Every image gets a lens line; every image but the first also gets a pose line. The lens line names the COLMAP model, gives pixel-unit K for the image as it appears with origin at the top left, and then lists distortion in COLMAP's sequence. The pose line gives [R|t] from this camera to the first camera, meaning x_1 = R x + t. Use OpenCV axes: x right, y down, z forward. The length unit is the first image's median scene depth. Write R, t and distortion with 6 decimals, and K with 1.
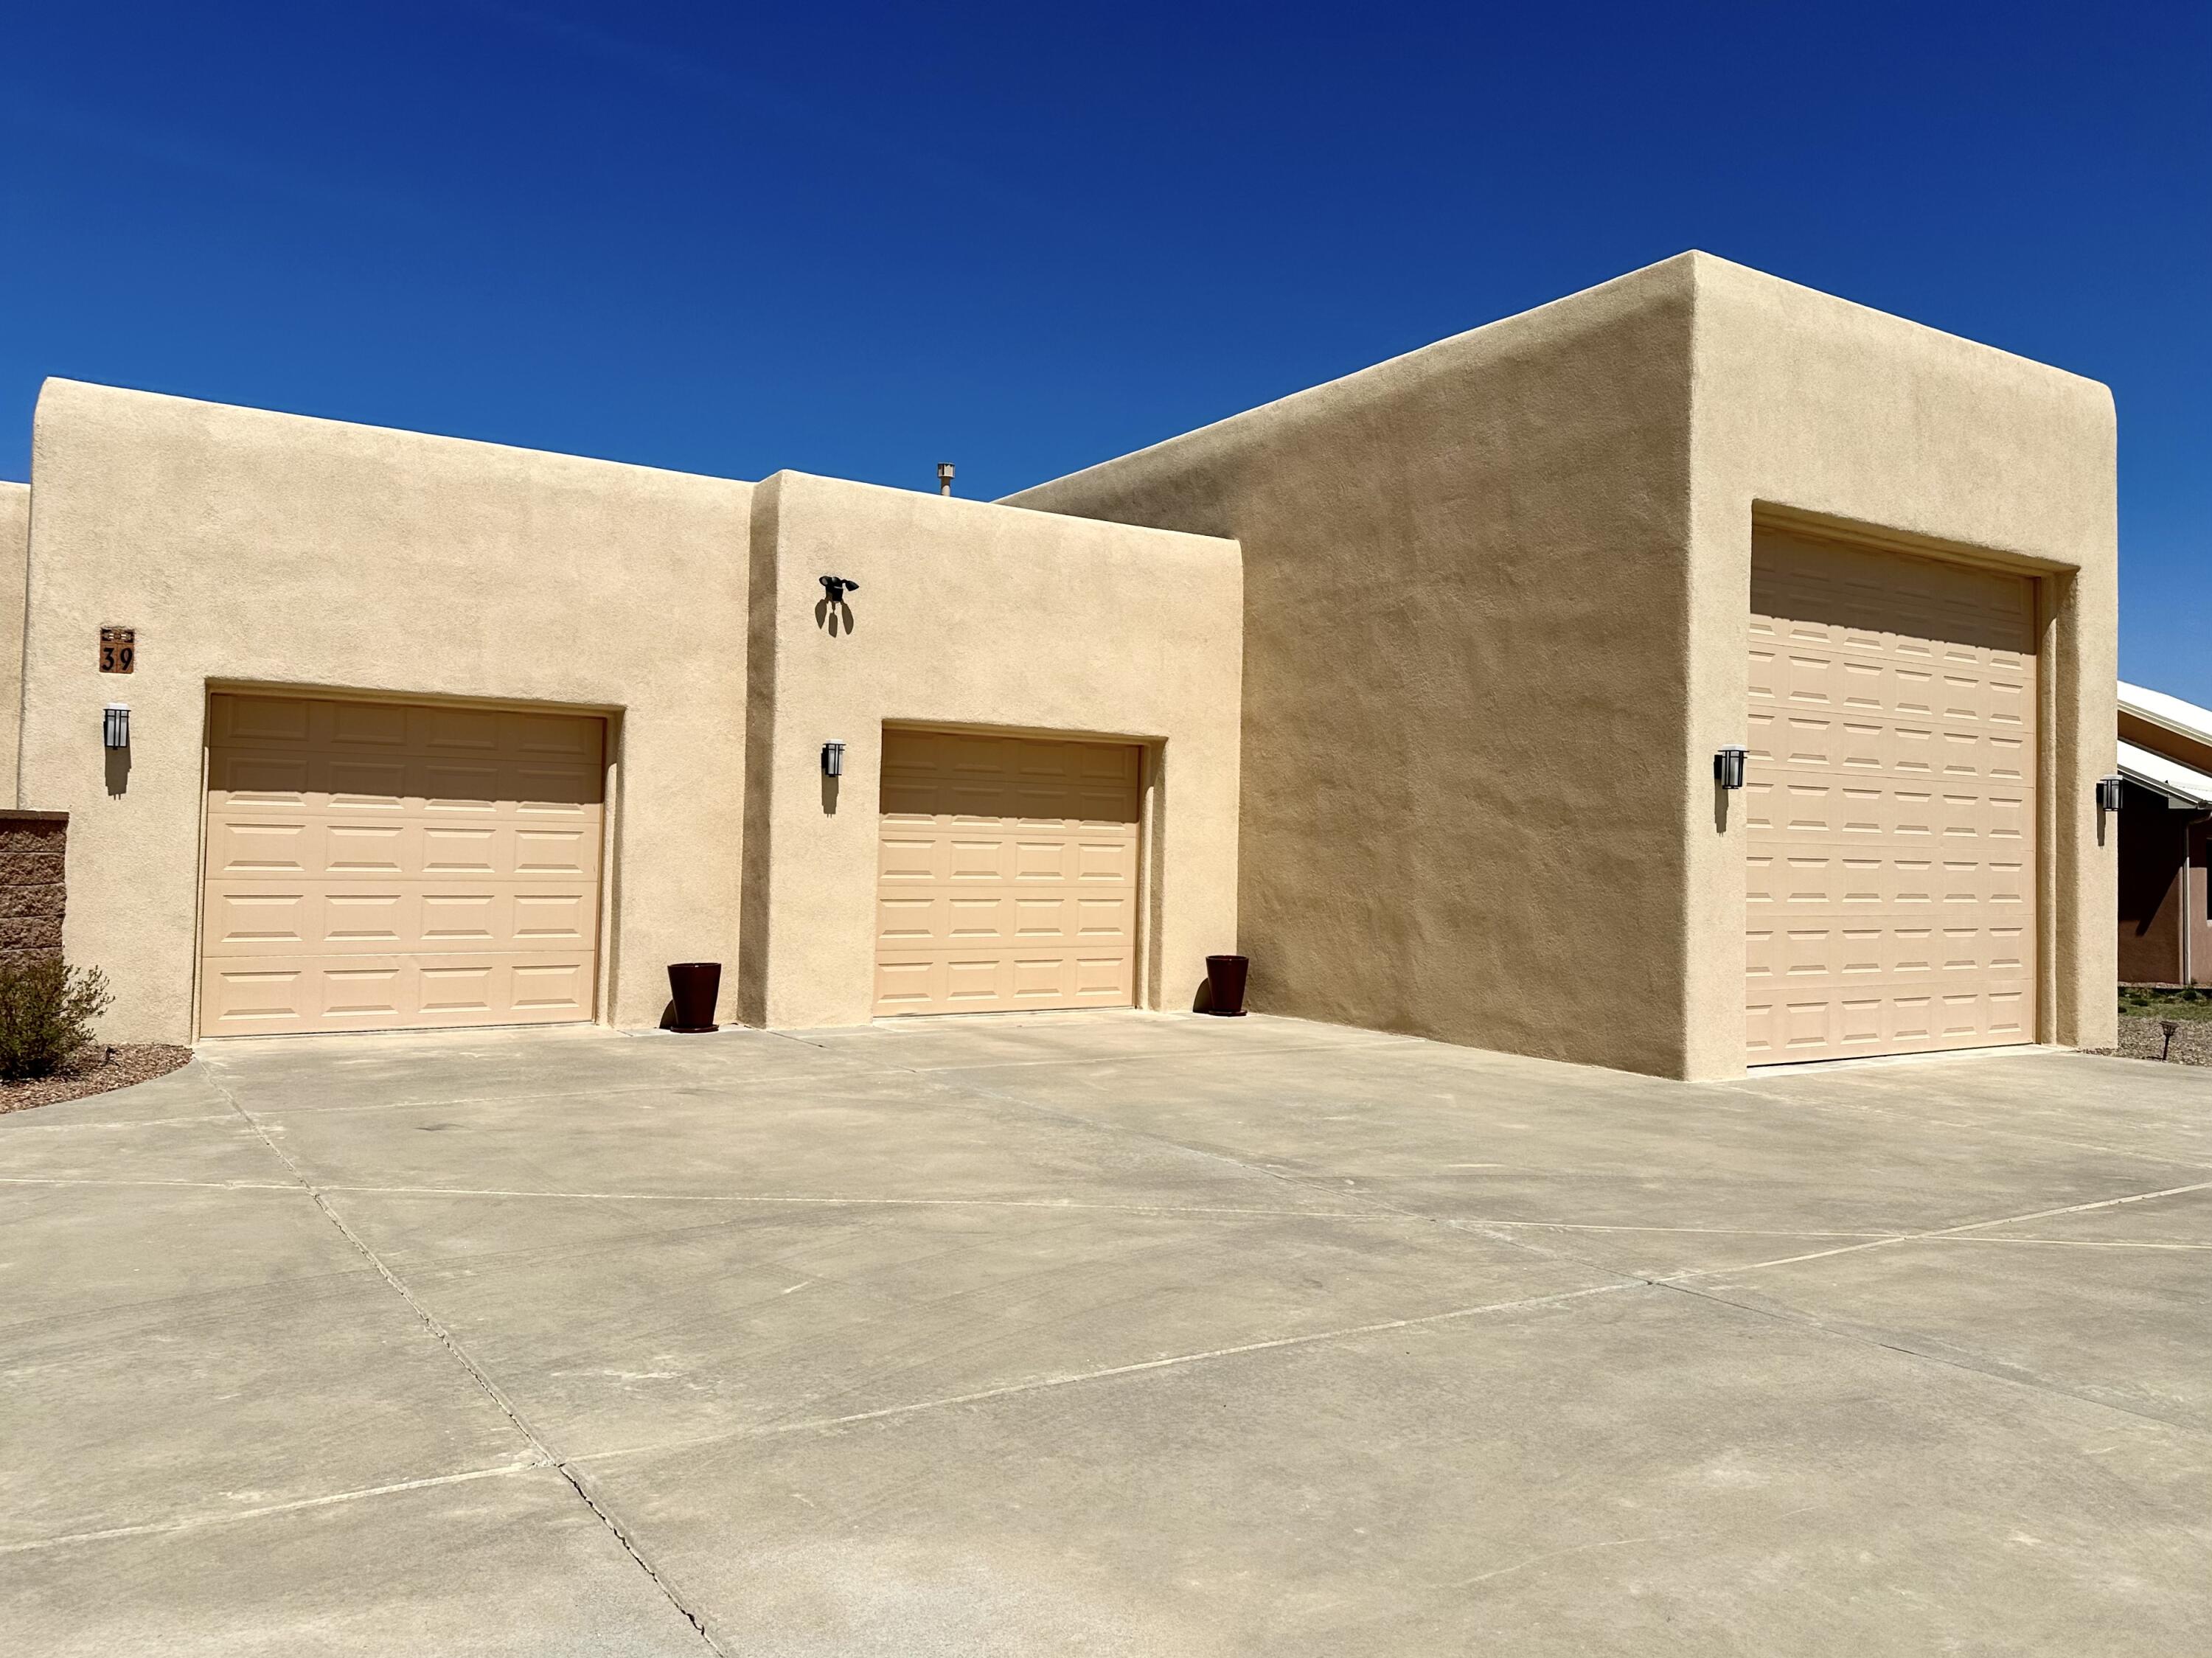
lens RADIAL K [[1609.0, 0, 1103.8], [0, 1609.0, 813.0], [0, 0, 1]] dist [0.089501, -0.122036]
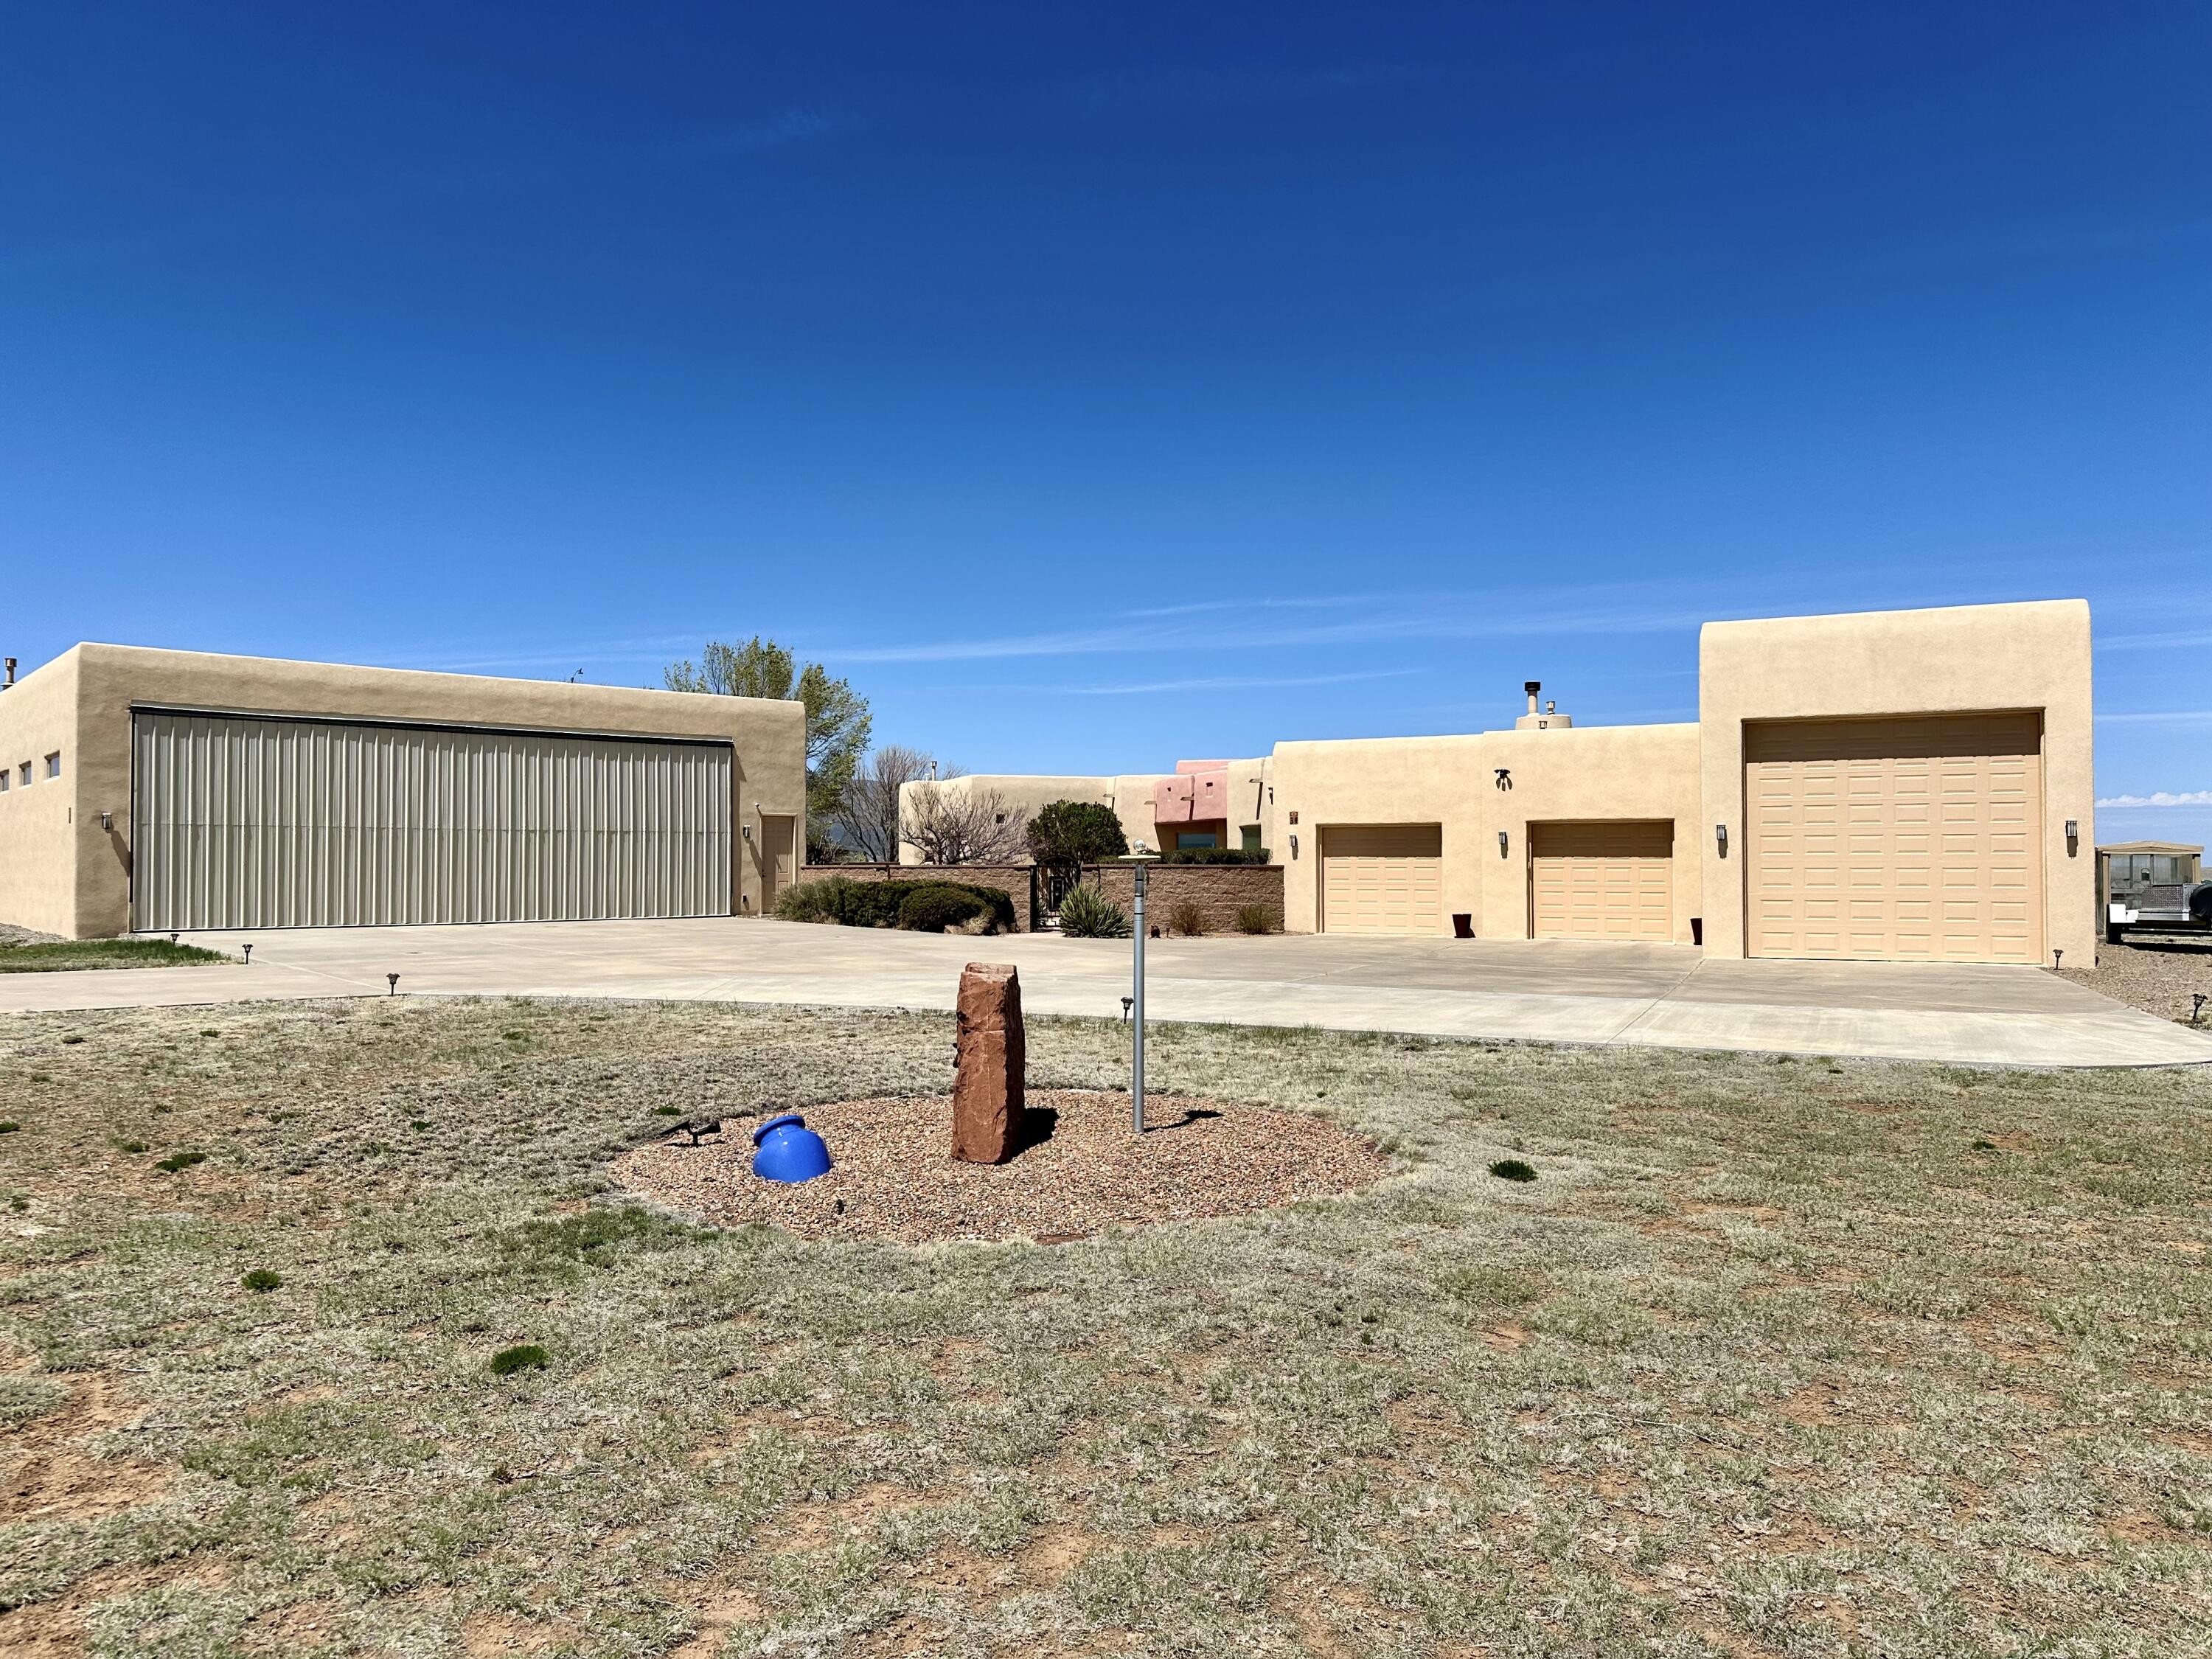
lens RADIAL K [[1558.5, 0, 1136.1], [0, 1558.5, 837.6], [0, 0, 1]] dist [0.093254, 0.001291]
pose [[0.542577, -0.036419, -0.839216, 1.952908], [0.031196, 0.999244, -0.023194, 0.008342], [0.839427, -0.013596, 0.543303, -1.061470]]
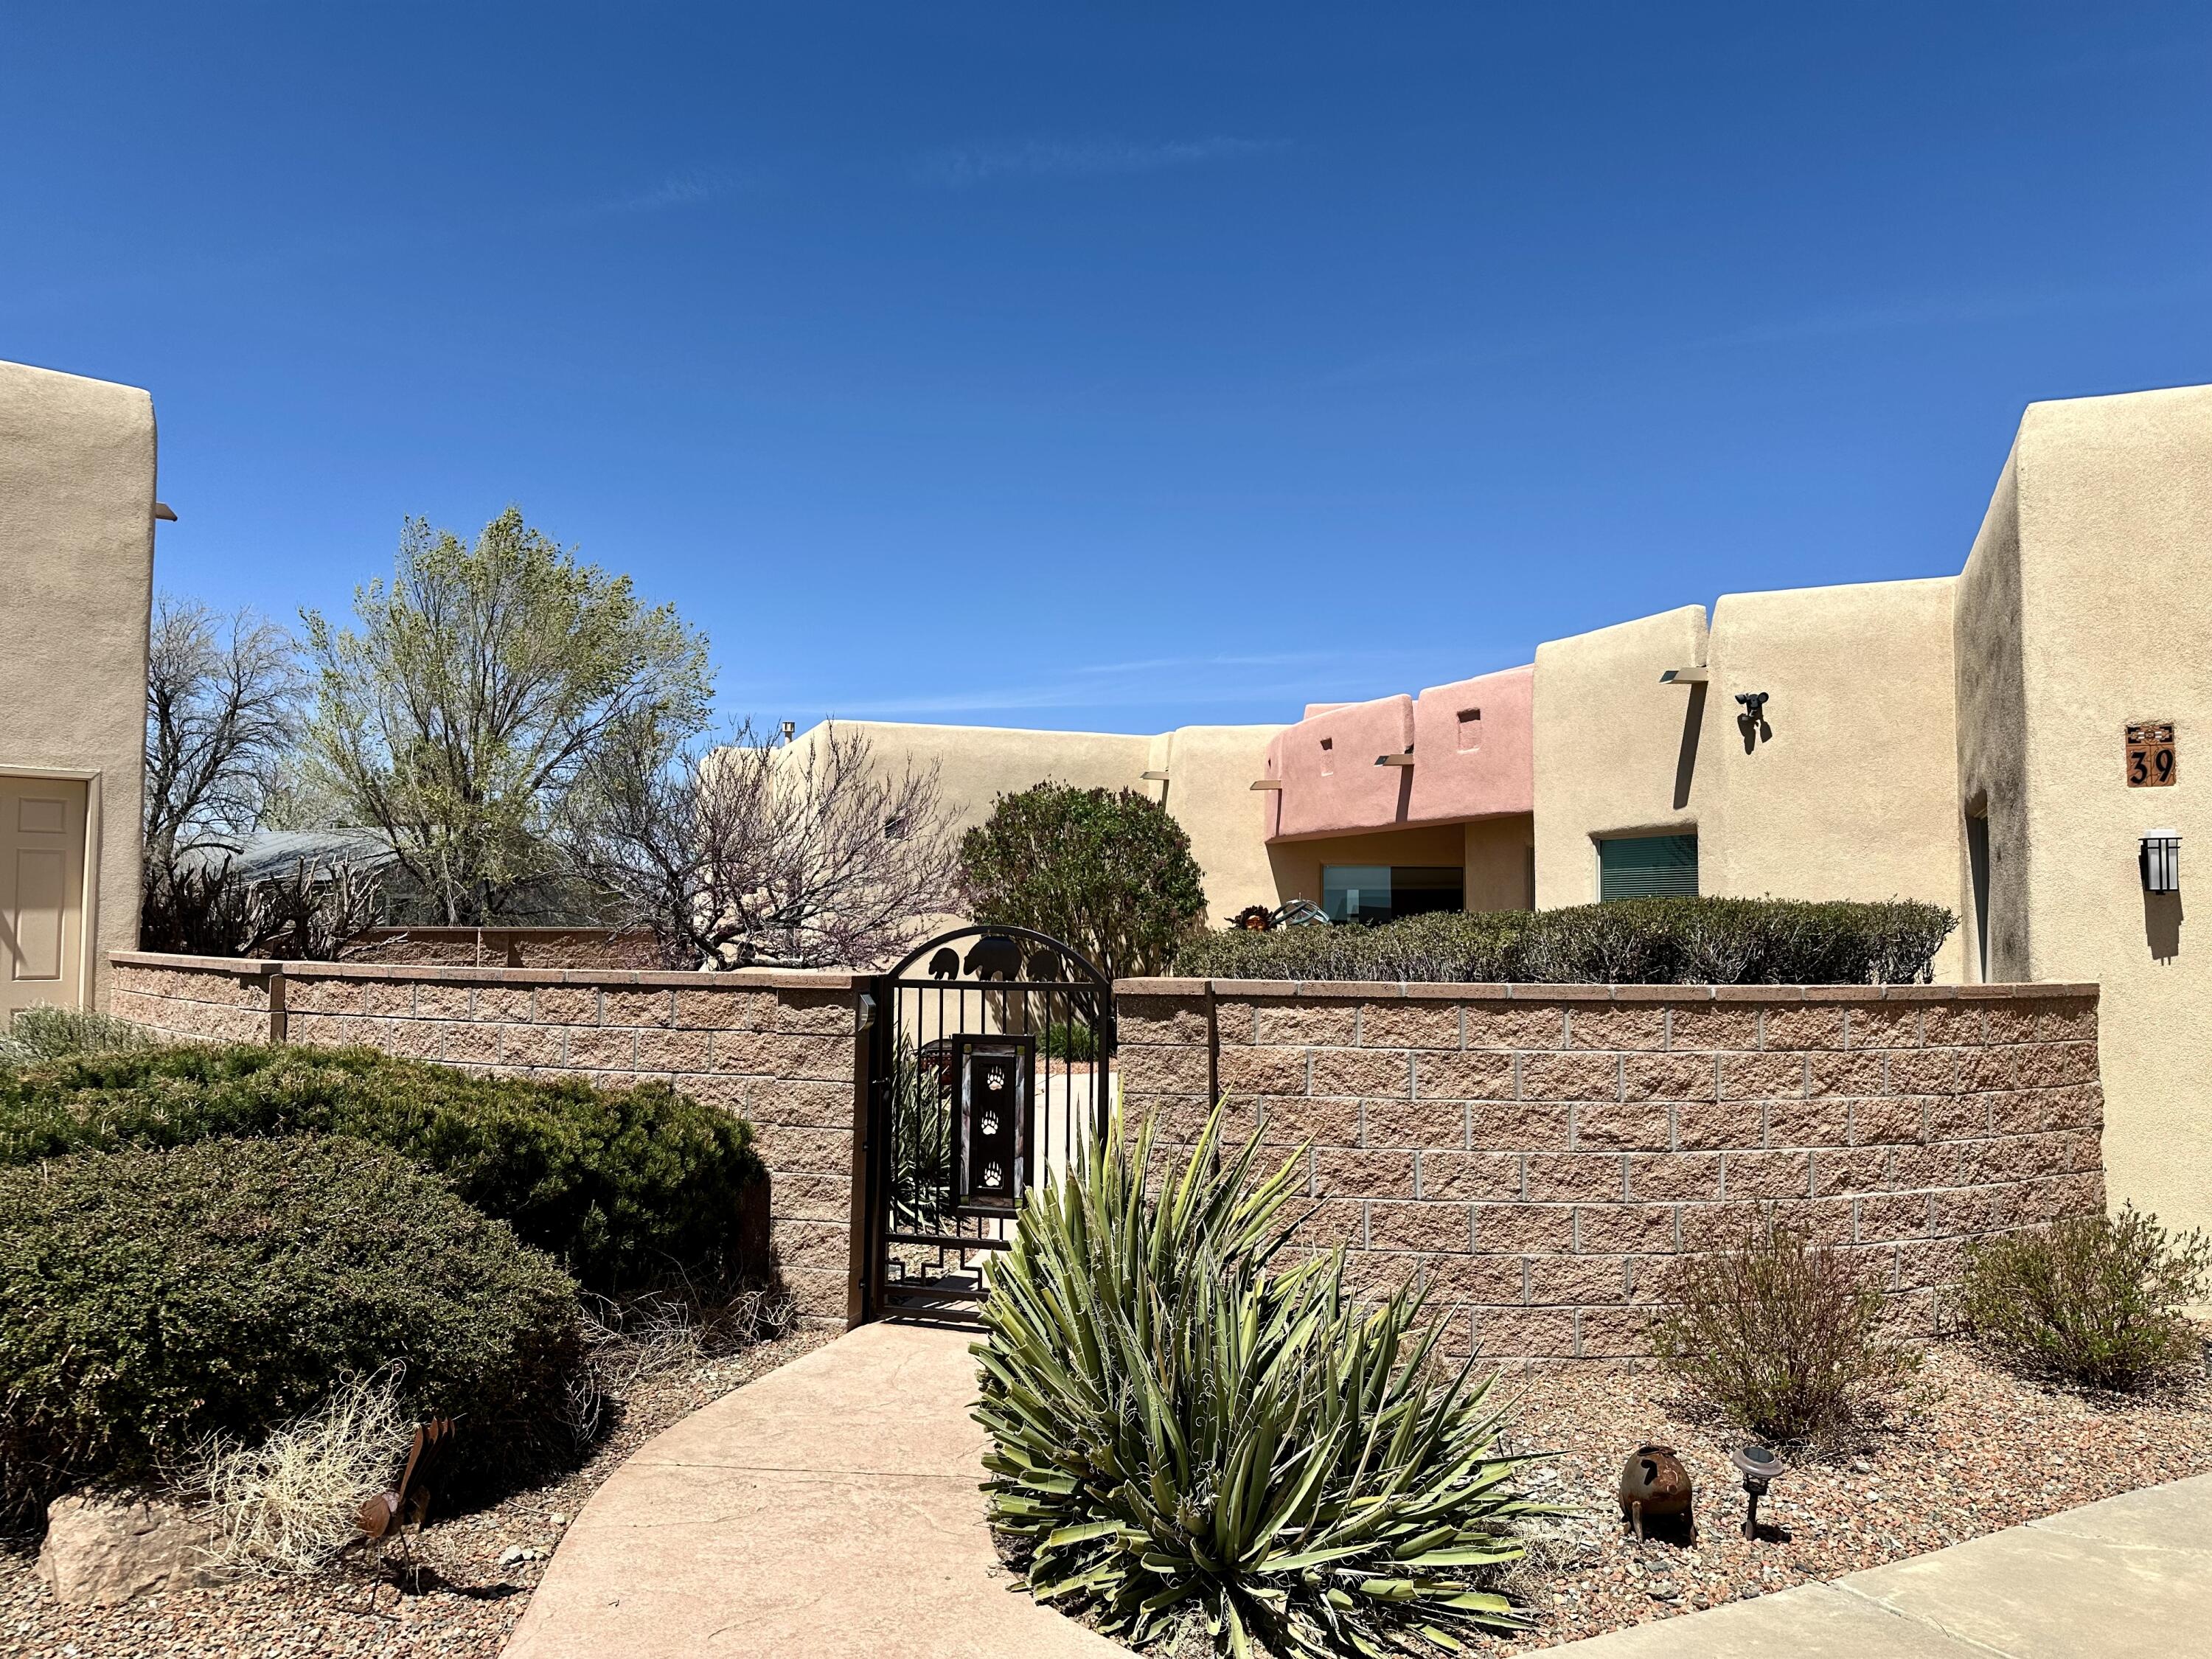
lens RADIAL K [[1582.3, 0, 1107.5], [0, 1582.3, 808.7], [0, 0, 1]] dist [0.055705, -0.079865]
pose [[0.529117, -0.077652, -0.844989, -0.251634], [0.025044, 0.996799, -0.075921, -0.033735], [0.848179, 0.019009, 0.529368, 0.240907]]
